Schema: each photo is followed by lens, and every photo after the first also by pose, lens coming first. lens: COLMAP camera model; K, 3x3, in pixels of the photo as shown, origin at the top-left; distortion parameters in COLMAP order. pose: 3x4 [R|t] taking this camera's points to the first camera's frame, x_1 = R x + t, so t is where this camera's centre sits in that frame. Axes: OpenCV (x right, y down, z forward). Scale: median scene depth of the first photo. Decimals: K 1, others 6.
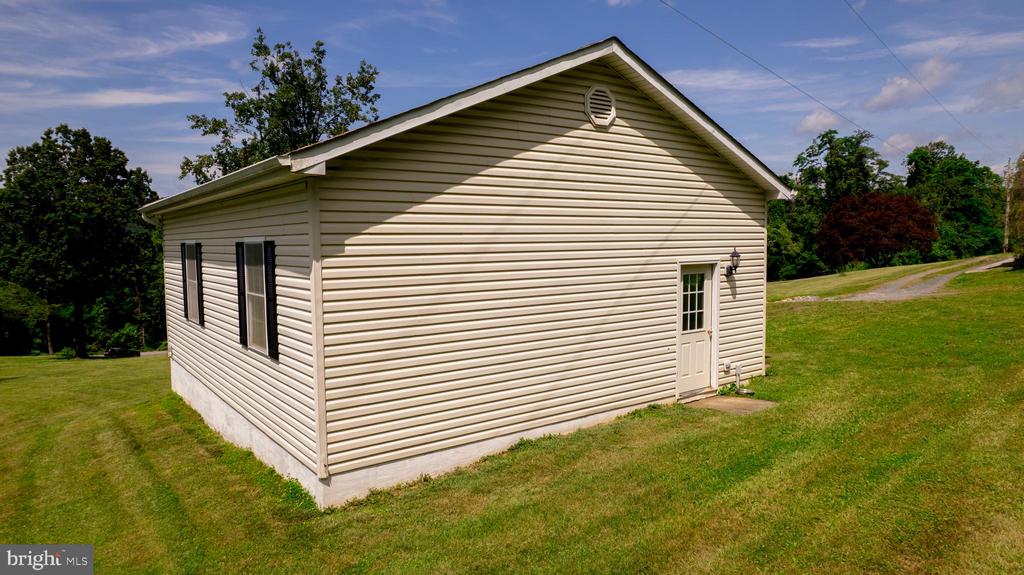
lens RADIAL K [[645.6, 0, 505.5], [0, 645.6, 294.2], [0, 0, 1]] dist [-0.049080, 0.061201]
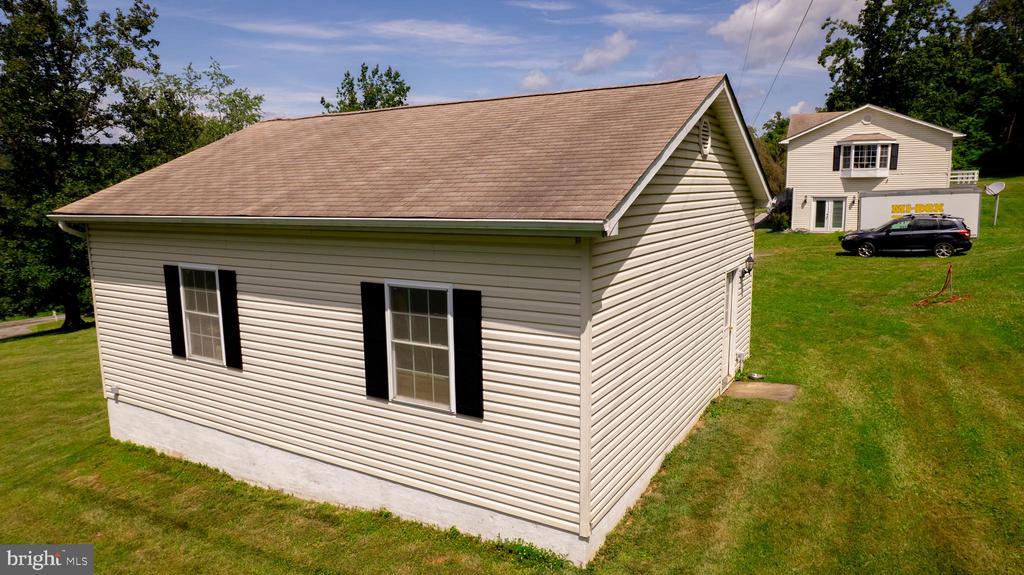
lens RADIAL K [[645.6, 0, 505.5], [0, 645.6, 294.2], [0, 0, 1]] dist [-0.049080, 0.061201]
pose [[0.925186, -0.062943, 0.374258, -0.539684], [0.035578, 0.996193, 0.079590, -0.120656], [-0.377842, -0.060320, 0.923903, 0.115213]]
